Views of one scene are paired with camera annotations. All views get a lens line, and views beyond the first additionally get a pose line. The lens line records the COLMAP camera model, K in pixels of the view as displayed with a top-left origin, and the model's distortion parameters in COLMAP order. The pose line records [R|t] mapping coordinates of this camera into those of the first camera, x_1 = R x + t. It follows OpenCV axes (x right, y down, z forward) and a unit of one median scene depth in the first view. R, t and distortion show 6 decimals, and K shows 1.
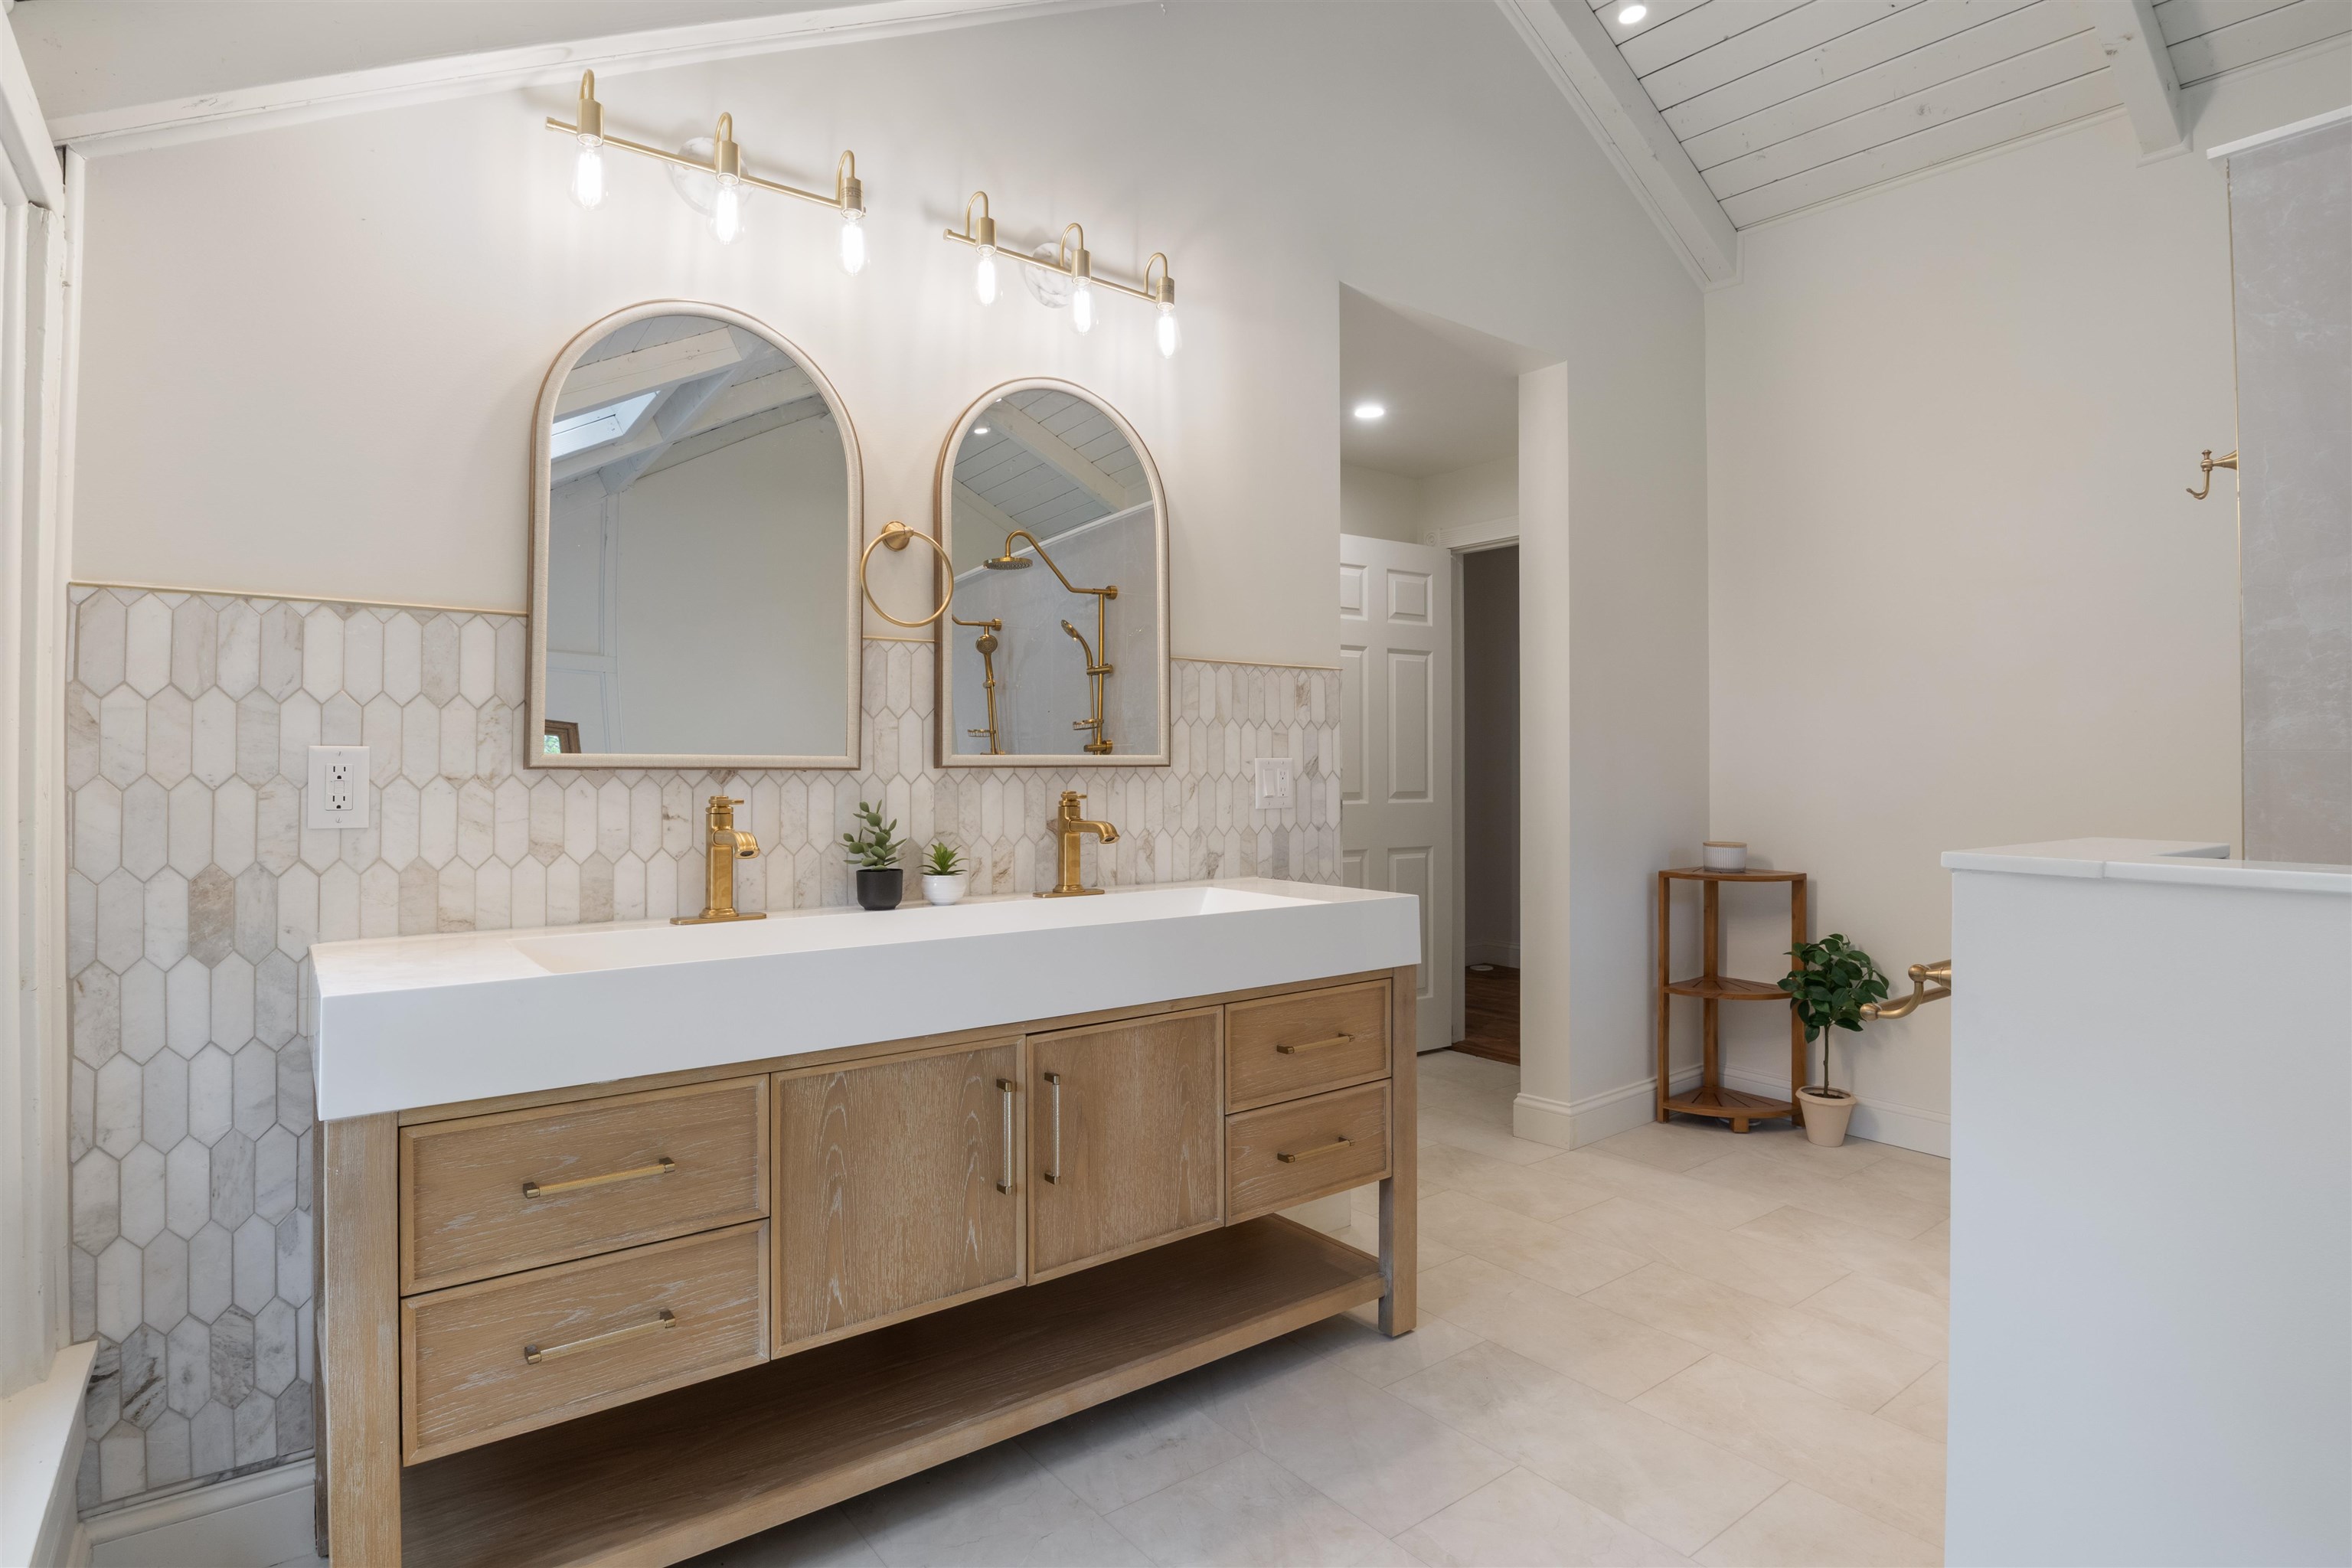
lens RADIAL K [[1210.5, 0, 1171.6], [0, 1210.5, 767.8], [0, 0, 1]] dist [-0.036818, -0.000701]
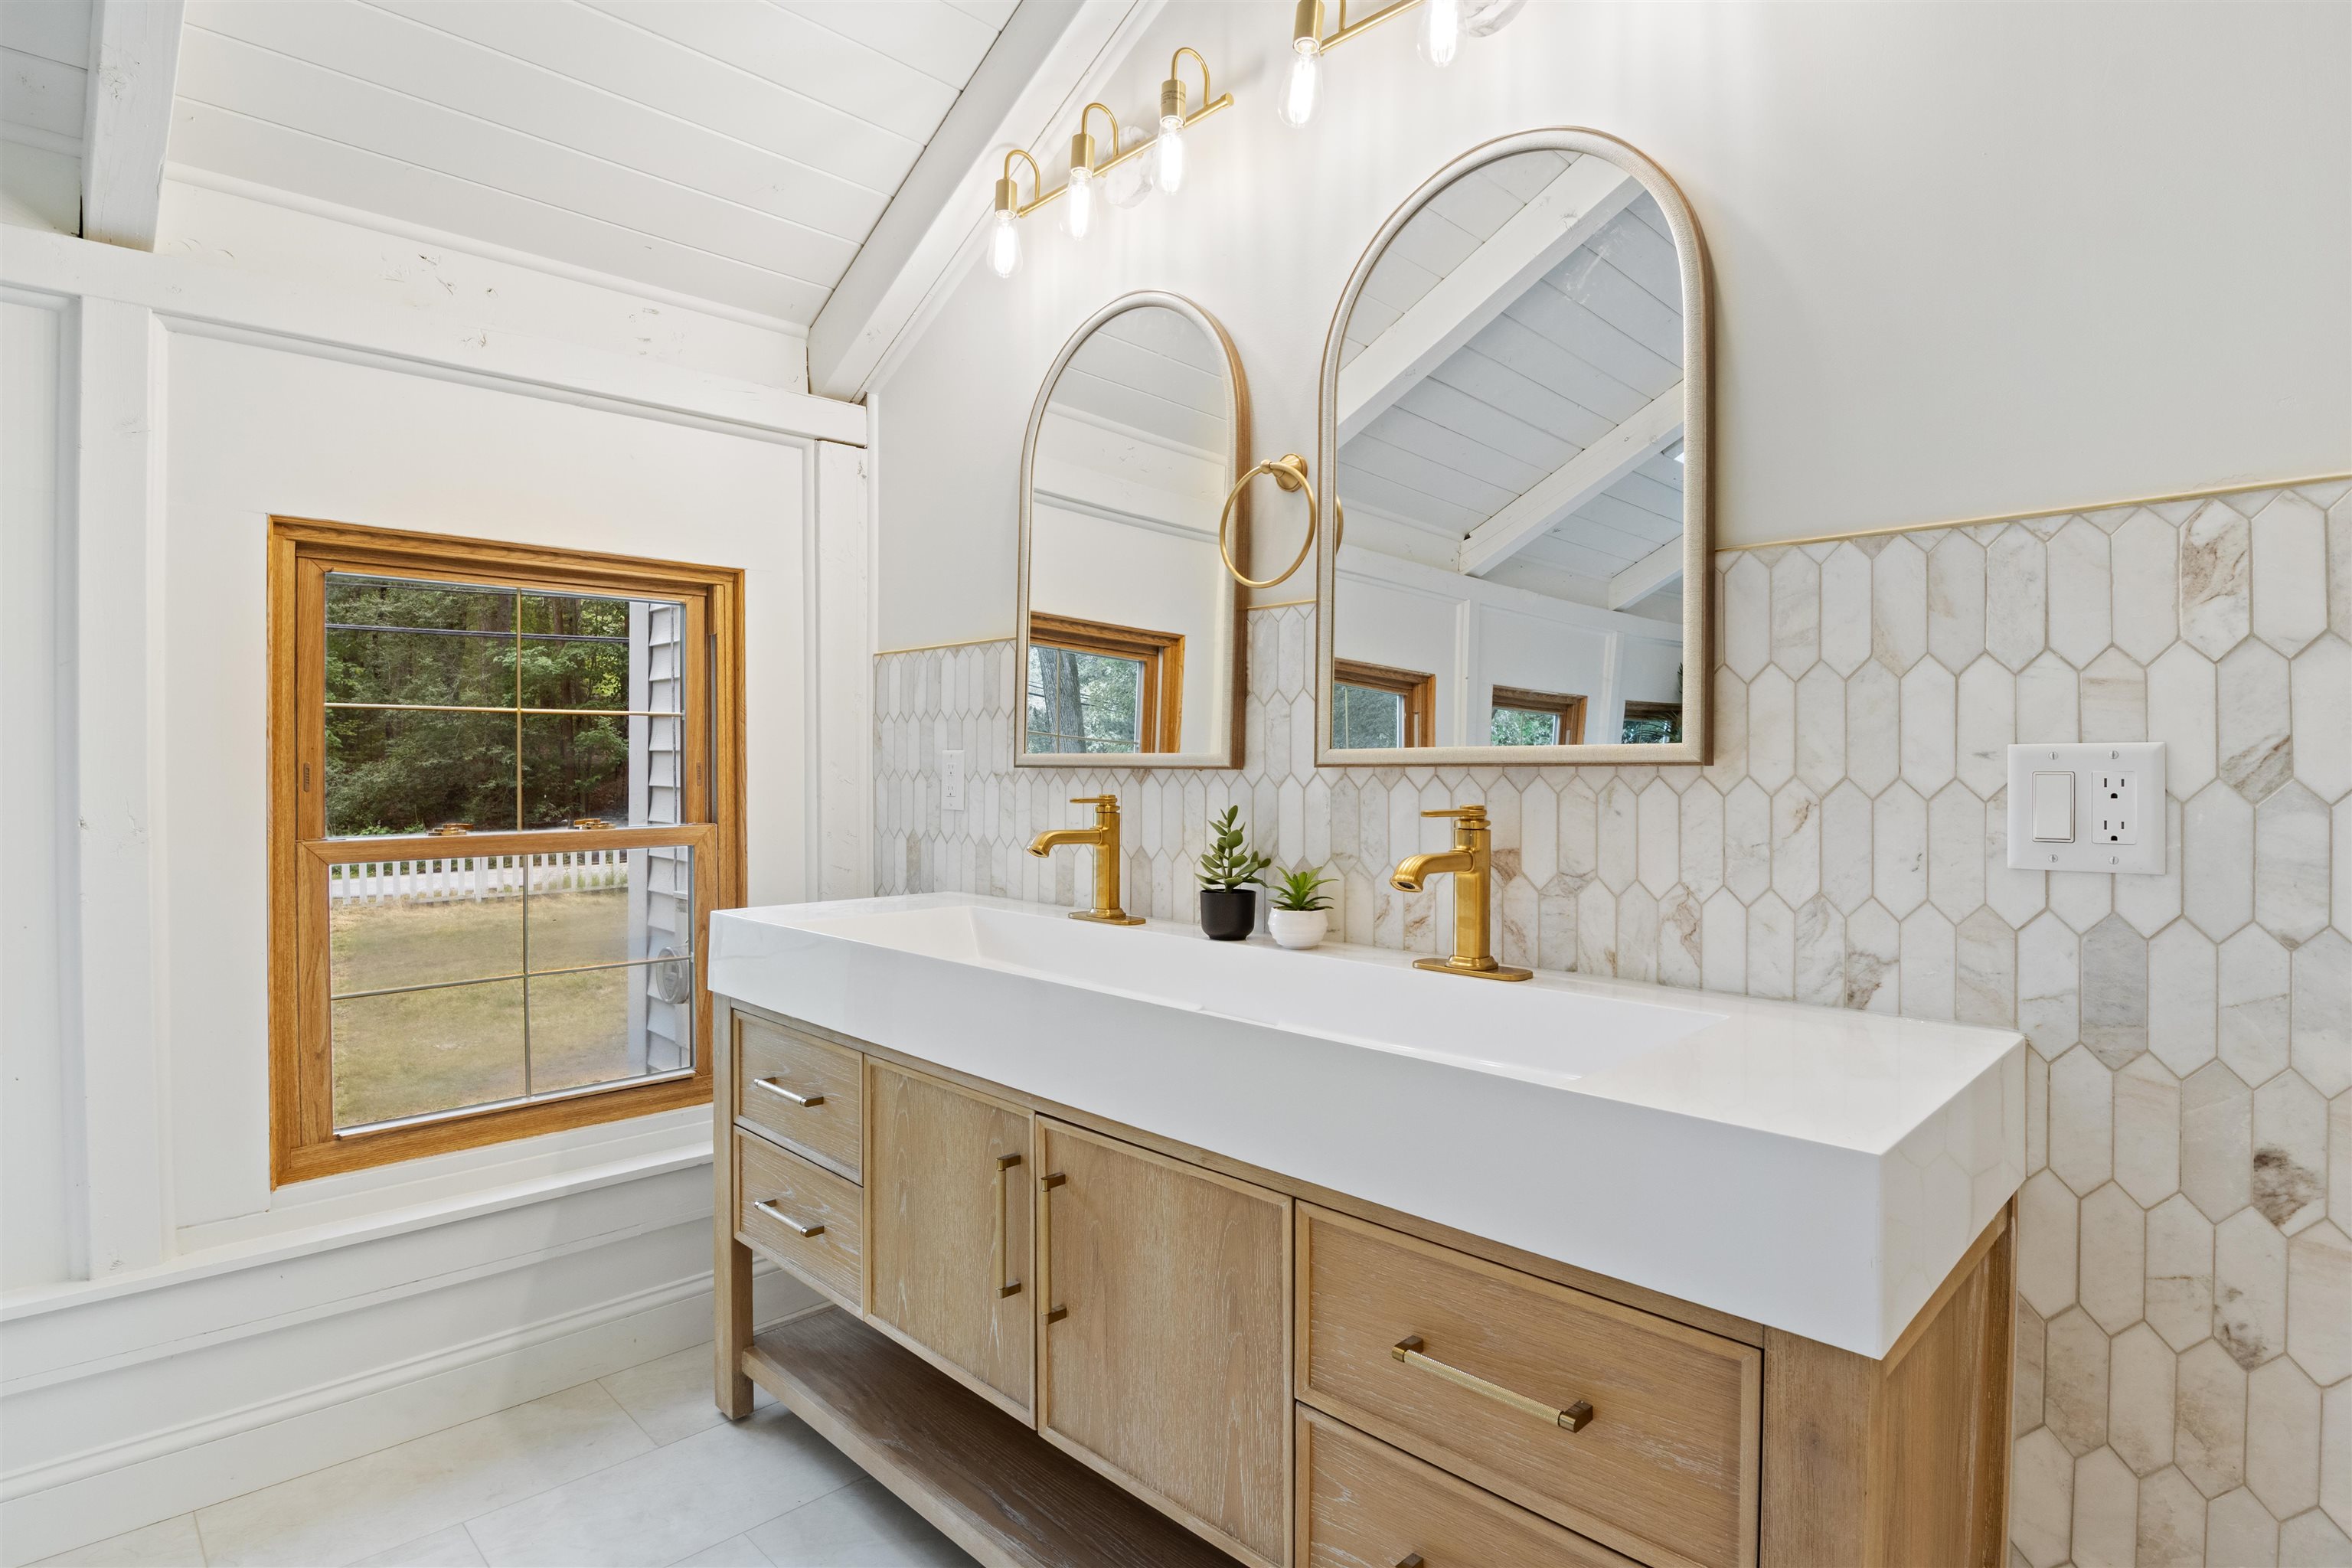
lens RADIAL K [[1210.5, 0, 1169.9], [0, 1210.5, 769.3], [0, 0, 1]] dist [-0.036818, -0.000701]
pose [[0.110416, 0.004710, -0.993874, 0.550192], [0.000349, 0.999989, 0.004778, -0.001995], [0.993885, -0.000875, 0.110413, 0.837616]]
